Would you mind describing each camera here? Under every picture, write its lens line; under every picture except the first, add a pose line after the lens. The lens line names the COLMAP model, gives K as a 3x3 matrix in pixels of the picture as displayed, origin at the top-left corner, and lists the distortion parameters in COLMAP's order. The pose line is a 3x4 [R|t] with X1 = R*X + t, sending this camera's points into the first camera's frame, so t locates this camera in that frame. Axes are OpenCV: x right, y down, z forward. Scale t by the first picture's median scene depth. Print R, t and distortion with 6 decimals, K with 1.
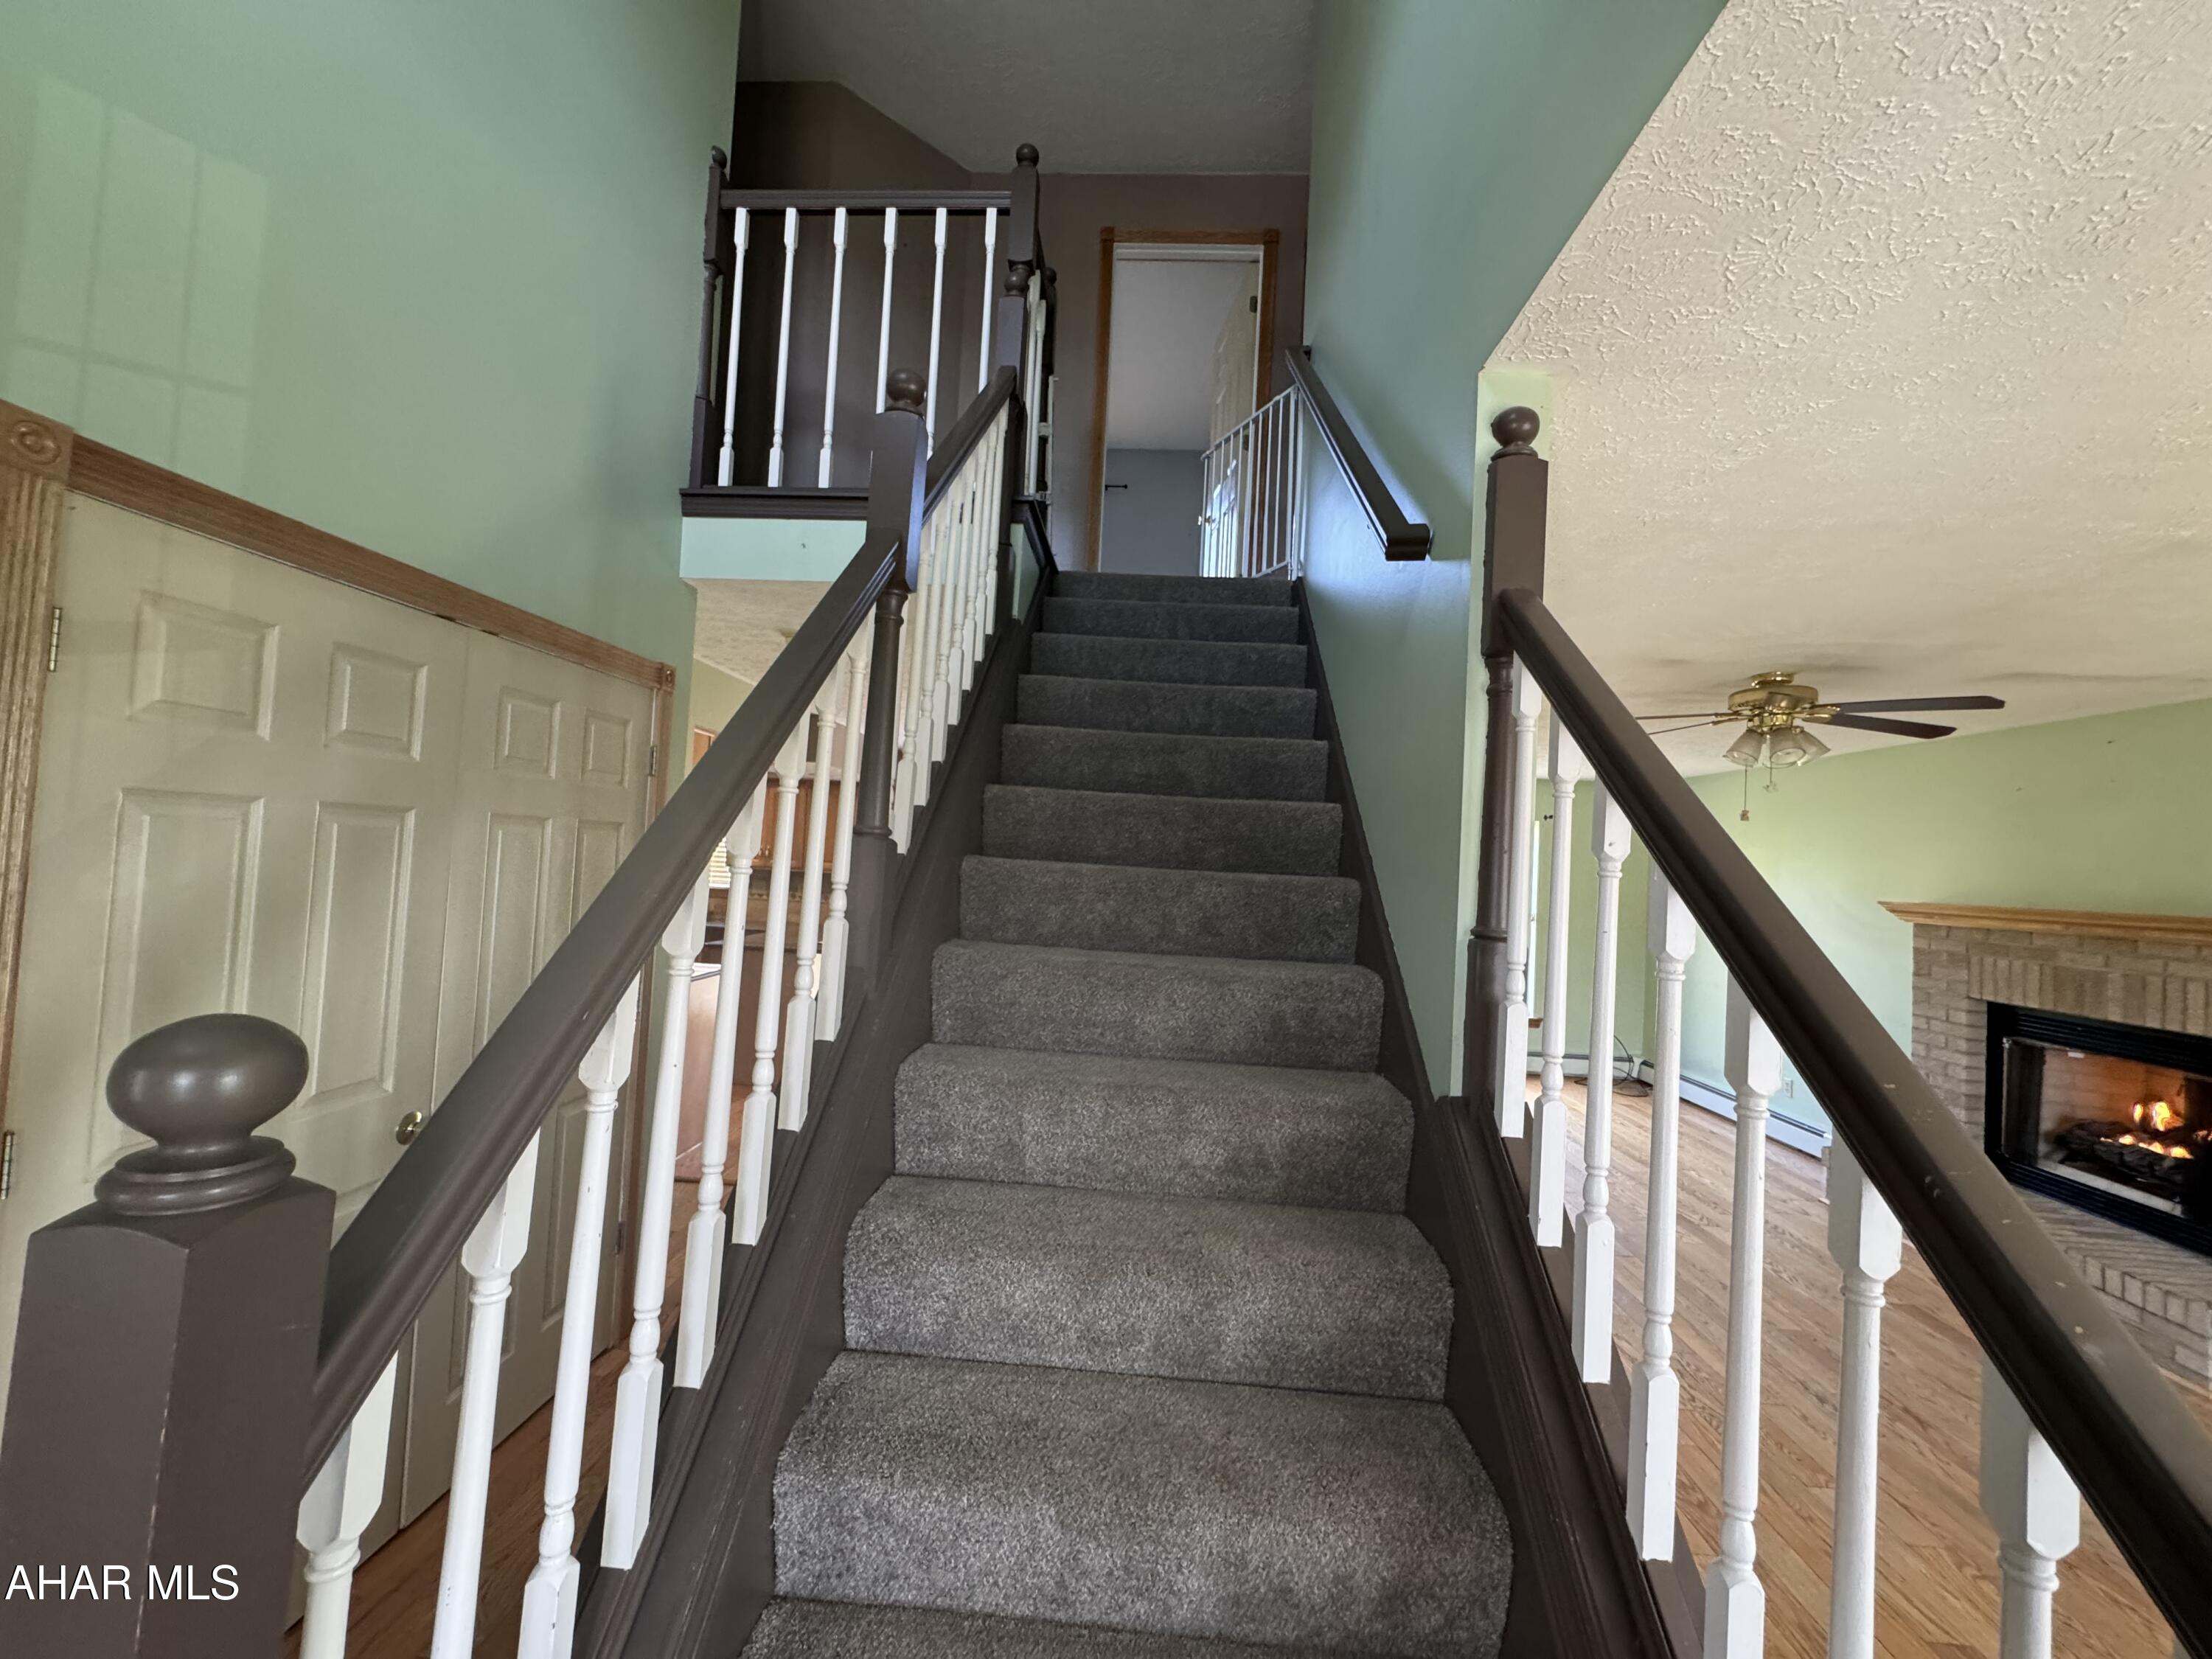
lens RADIAL K [[879.1, 0, 1106.8], [0, 879.1, 831.0], [0, 0, 1]] dist [-0.003537, 0.000658]
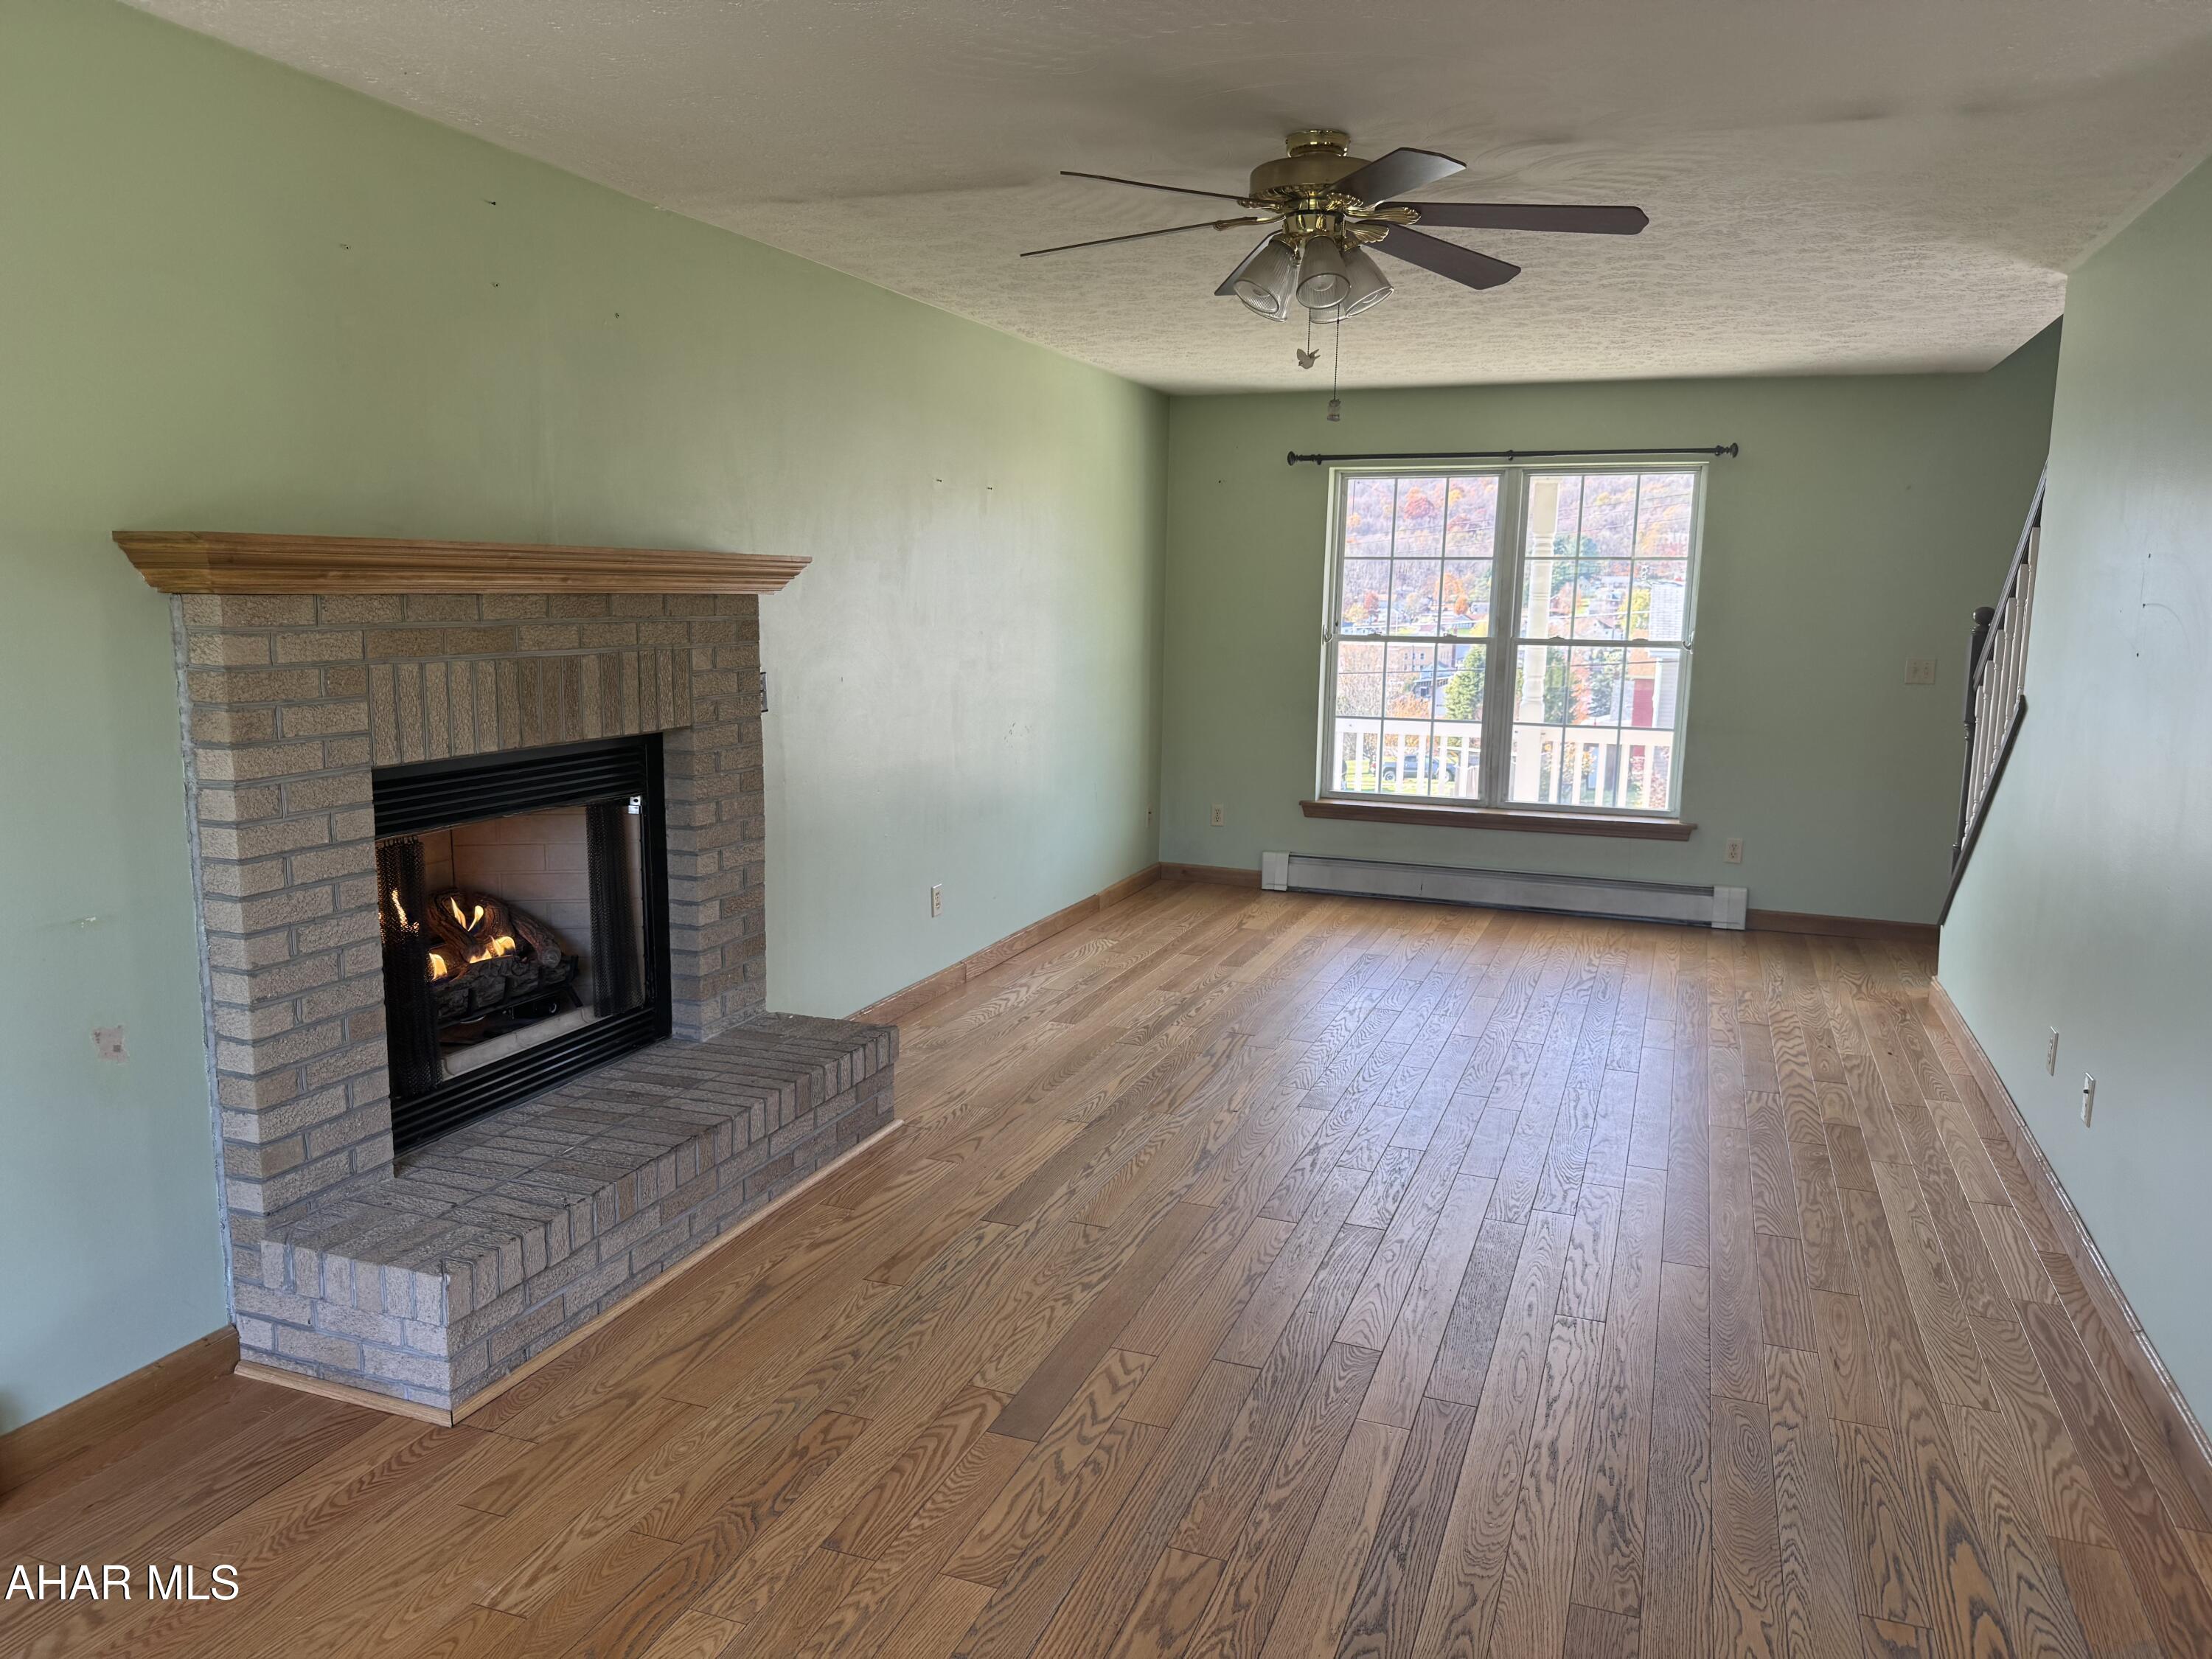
lens RADIAL K [[1549.0, 0, 1116.4], [0, 1549.0, 820.1], [0, 0, 1]] dist [0.087344, -0.046834]
pose [[-0.953166, -0.109842, 0.281796, 0.481968], [-0.074259, 0.988194, 0.134009, 0.097073], [-0.293189, 0.106807, -0.950070, 1.713286]]
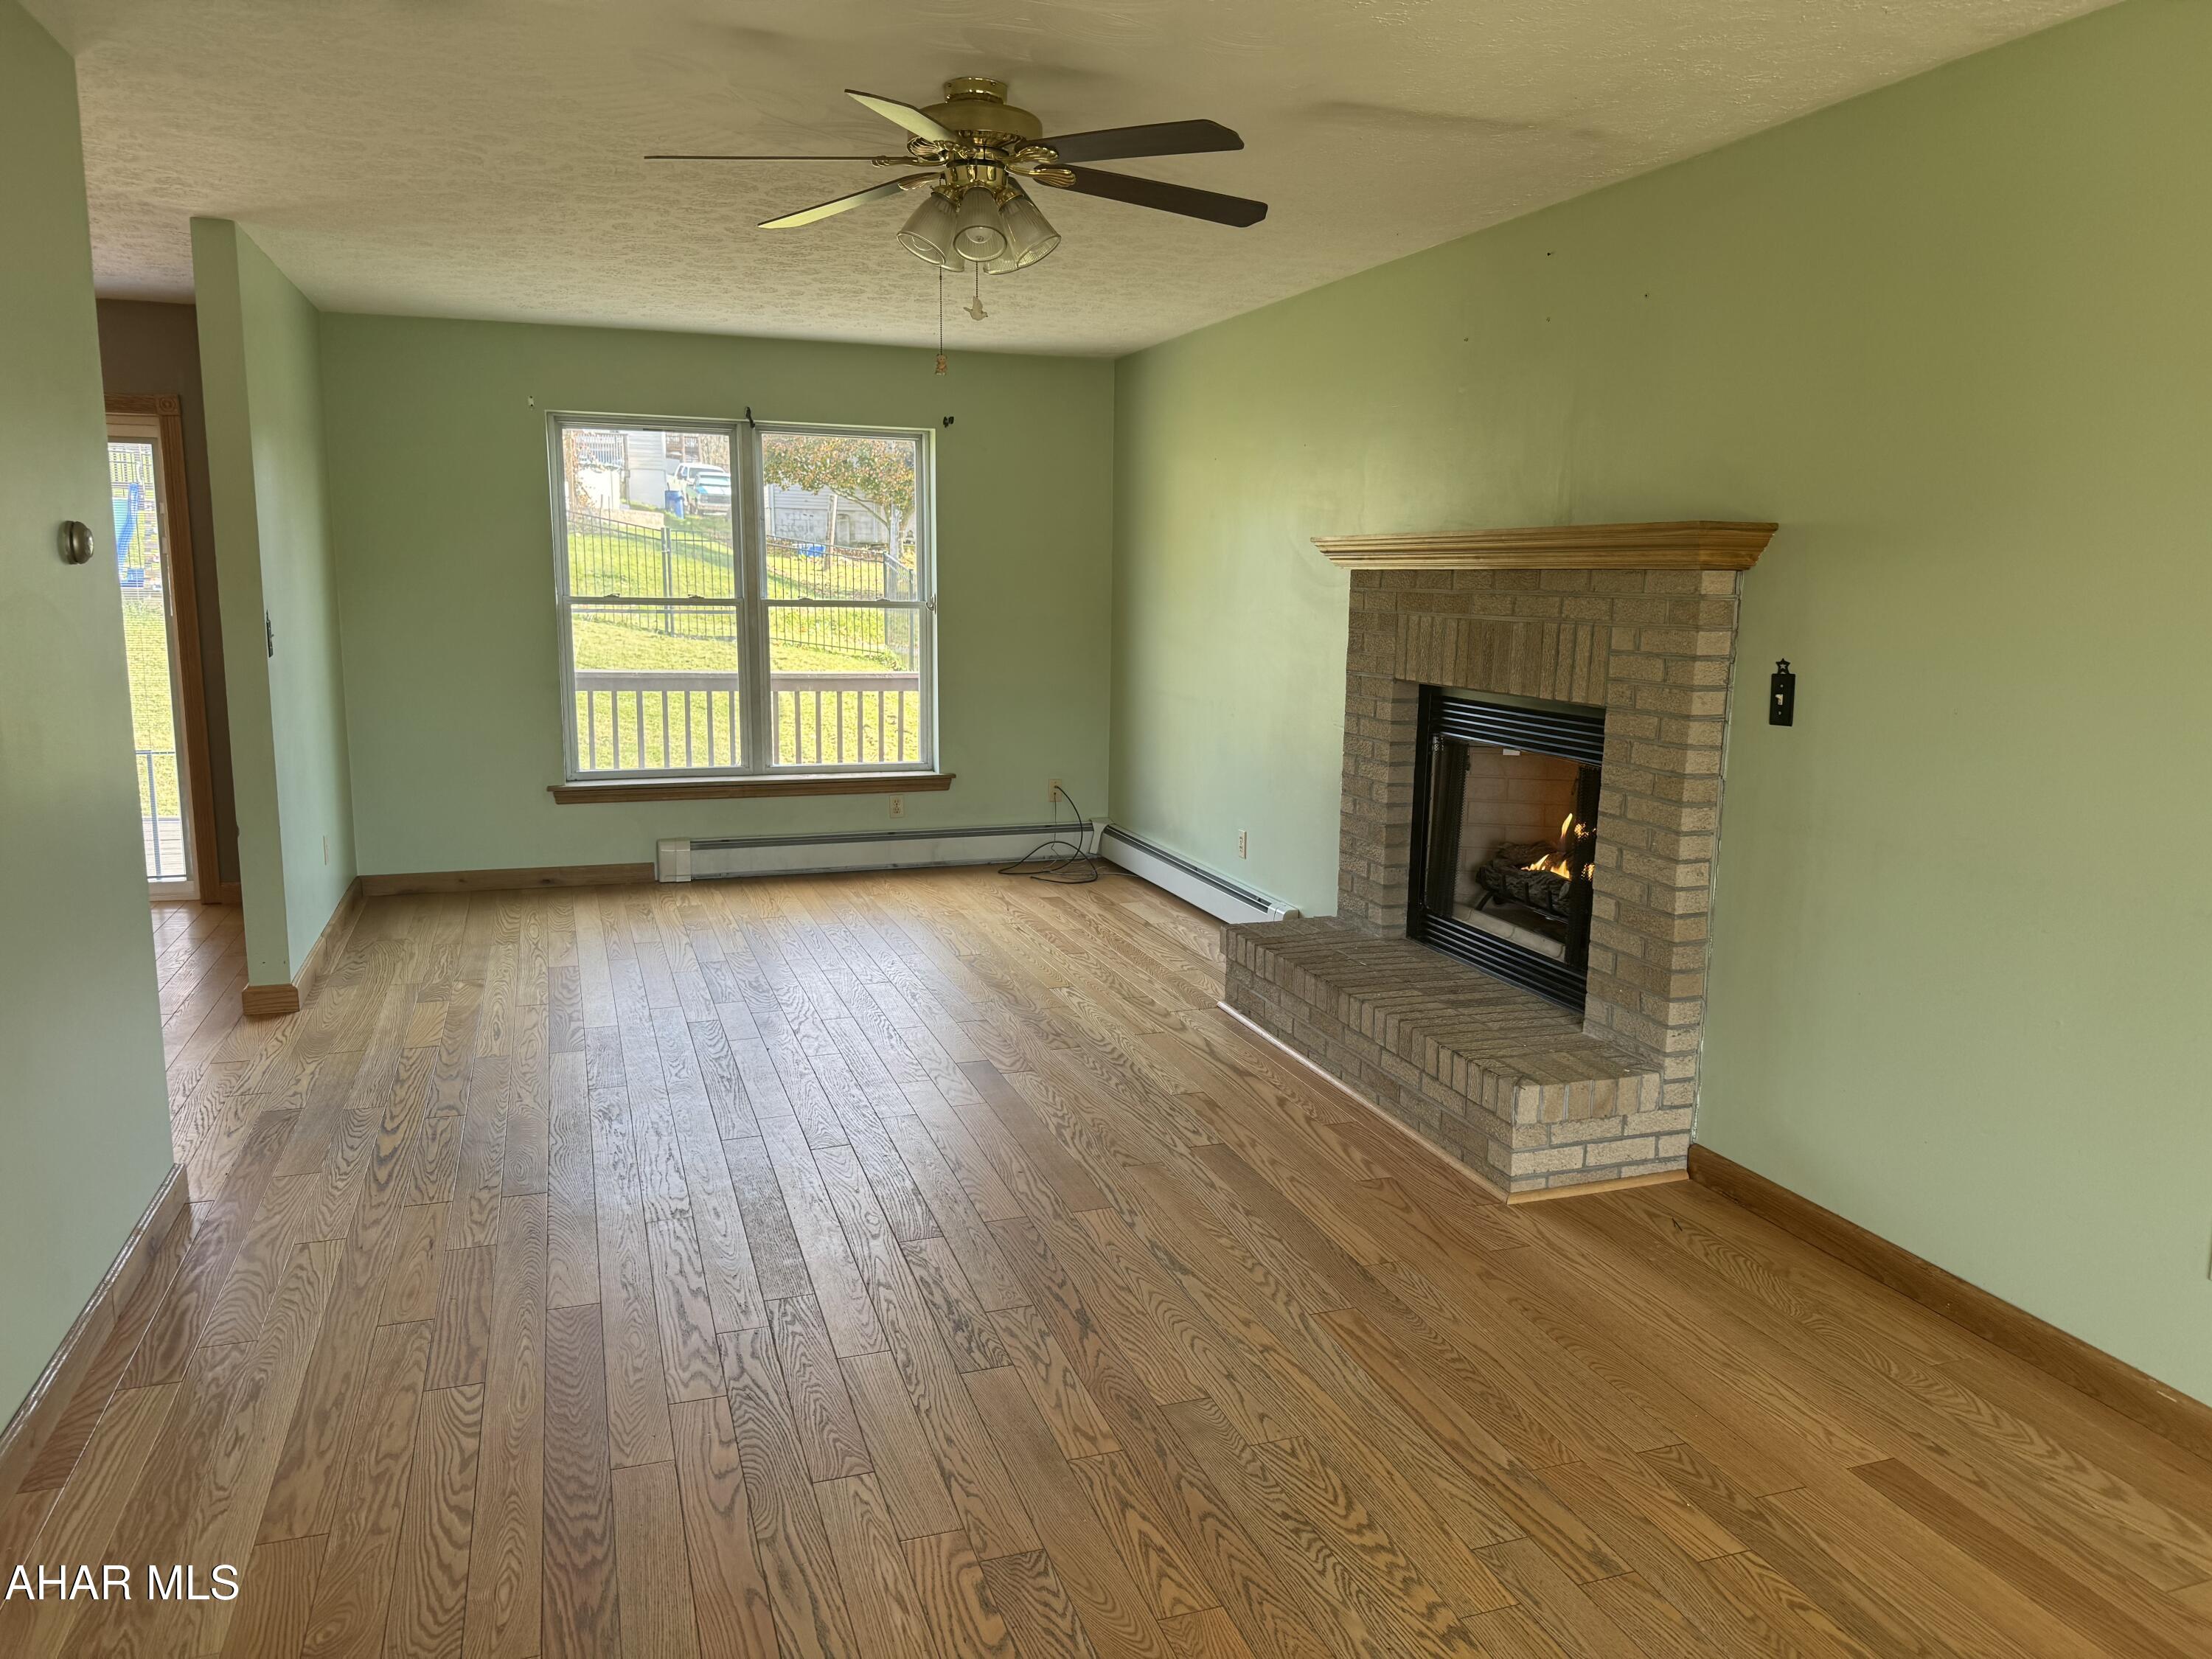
lens RADIAL K [[1549.0, 0, 1110.9], [0, 1549.0, 825.6], [0, 0, 1]] dist [0.087344, -0.046834]
pose [[0.922884, -0.099172, 0.372088, 0.376185], [0.019082, 0.976859, 0.213033, 0.050265], [-0.384605, -0.189504, 0.903420, 0.021385]]
